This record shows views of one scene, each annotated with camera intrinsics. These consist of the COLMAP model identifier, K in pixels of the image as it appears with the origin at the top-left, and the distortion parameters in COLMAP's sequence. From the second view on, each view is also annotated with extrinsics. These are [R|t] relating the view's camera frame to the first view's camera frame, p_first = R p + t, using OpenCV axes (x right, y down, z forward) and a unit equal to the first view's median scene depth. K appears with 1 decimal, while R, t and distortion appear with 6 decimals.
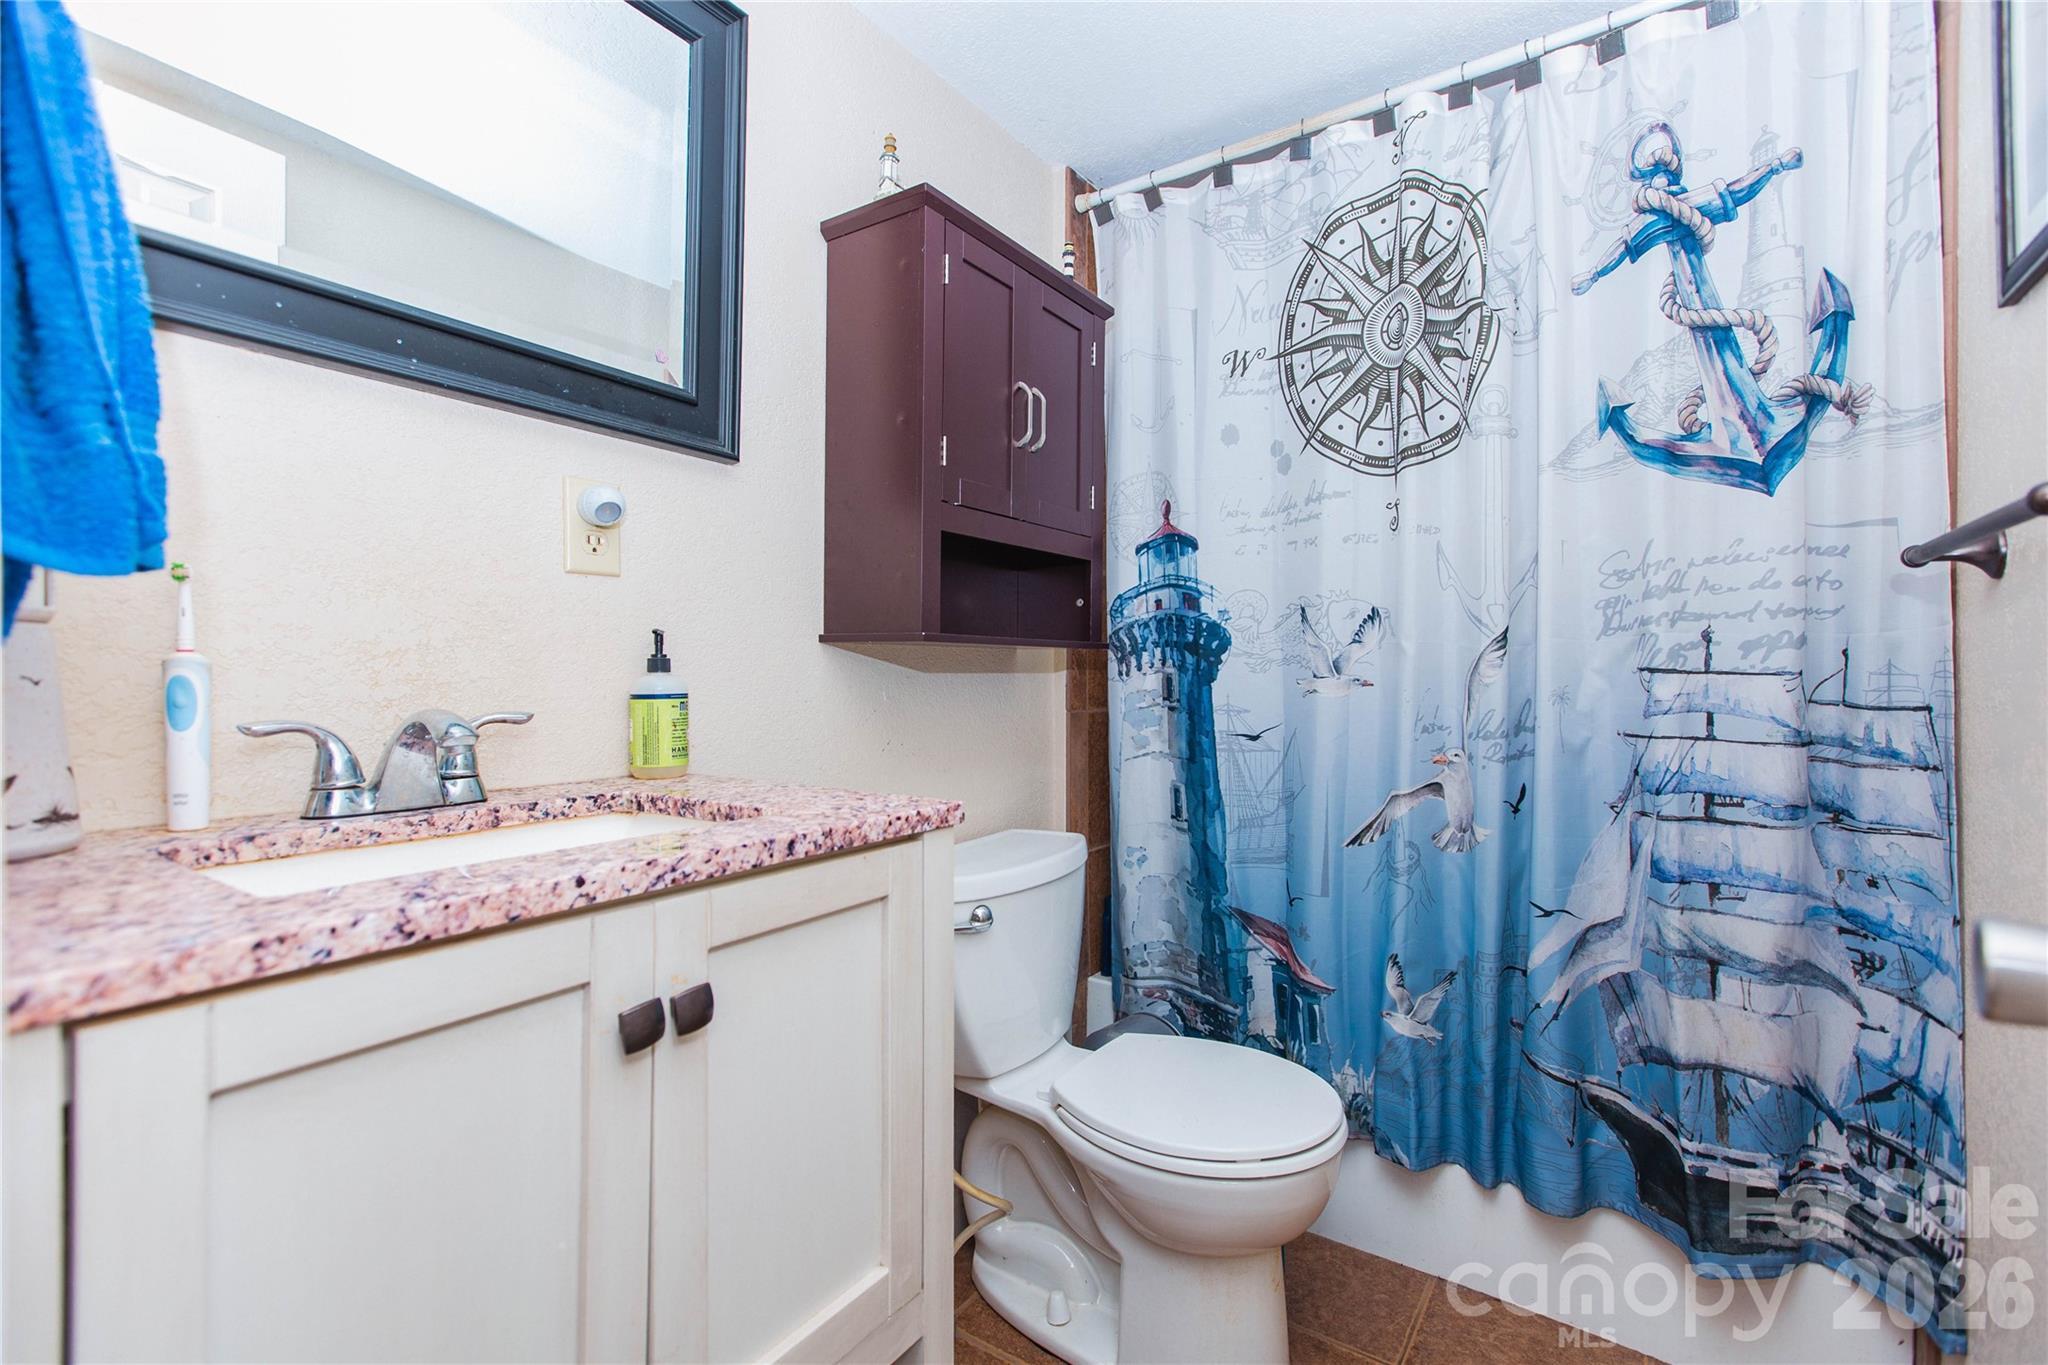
lens RADIAL K [[913.3, 0, 1017.2], [0, 913.3, 687.0], [0, 0, 1]] dist [0.002220, -0.000432]
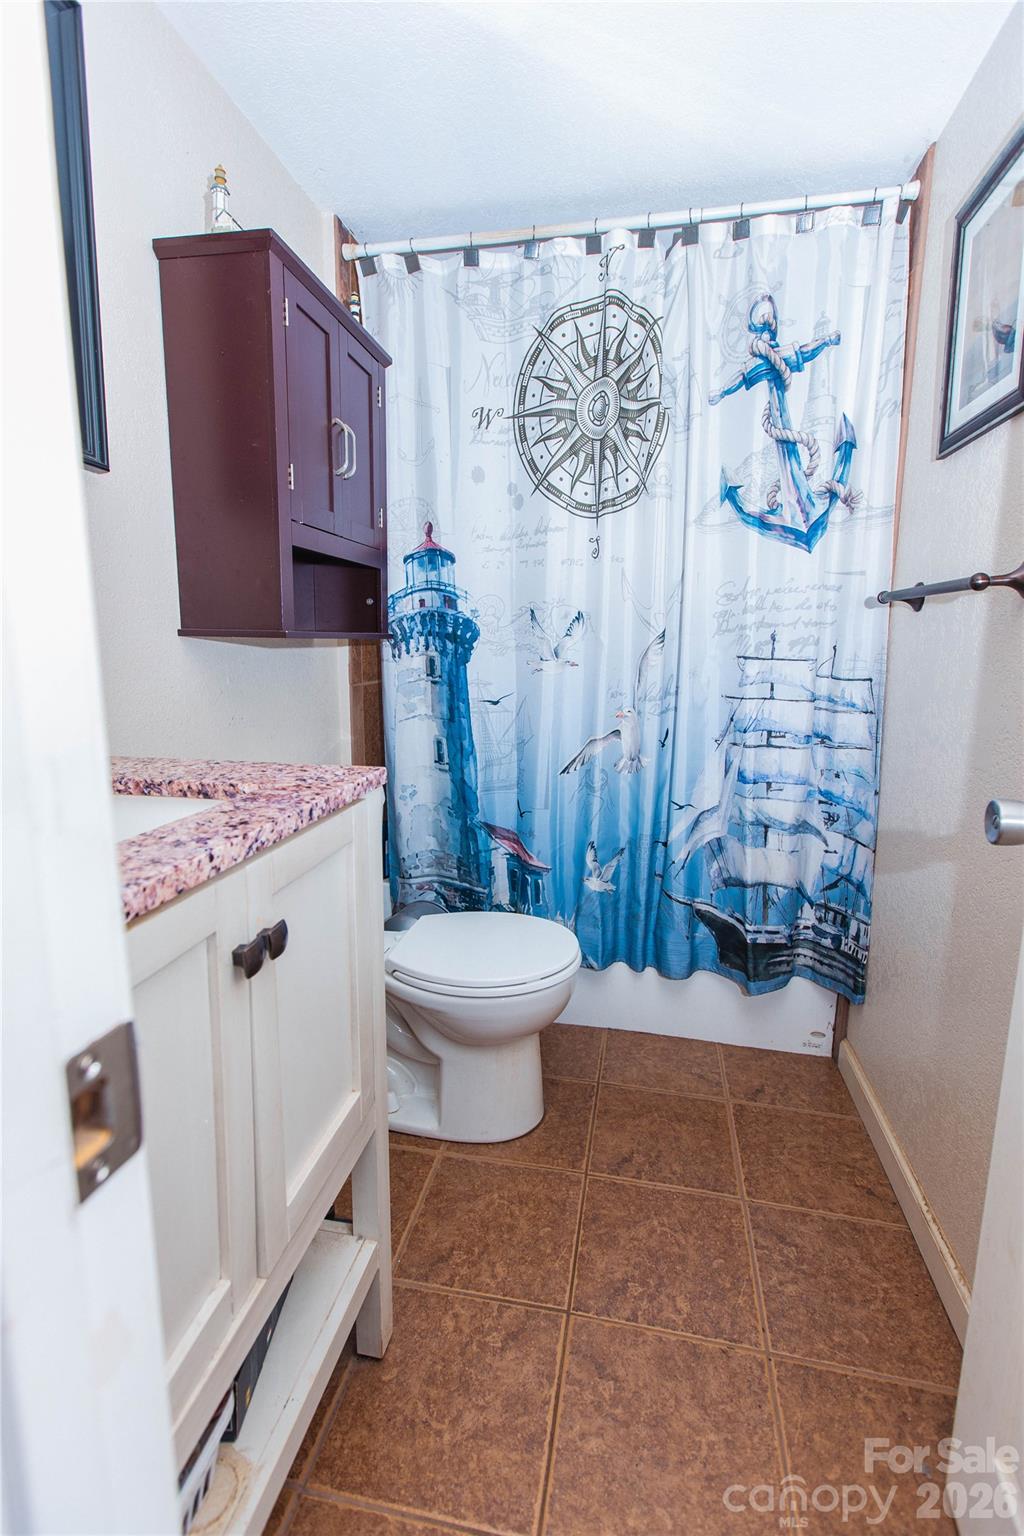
lens RADIAL K [[710.8, 0, 512.0], [0, 710.8, 768.0], [0, 0, 1]] dist [0.003591, 0.001218]
pose [[0.916292, -0.067195, 0.394833, -0.184724], [0.002384, 0.986723, 0.162394, -0.027375], [-0.400503, -0.147859, 0.904287, -0.018713]]
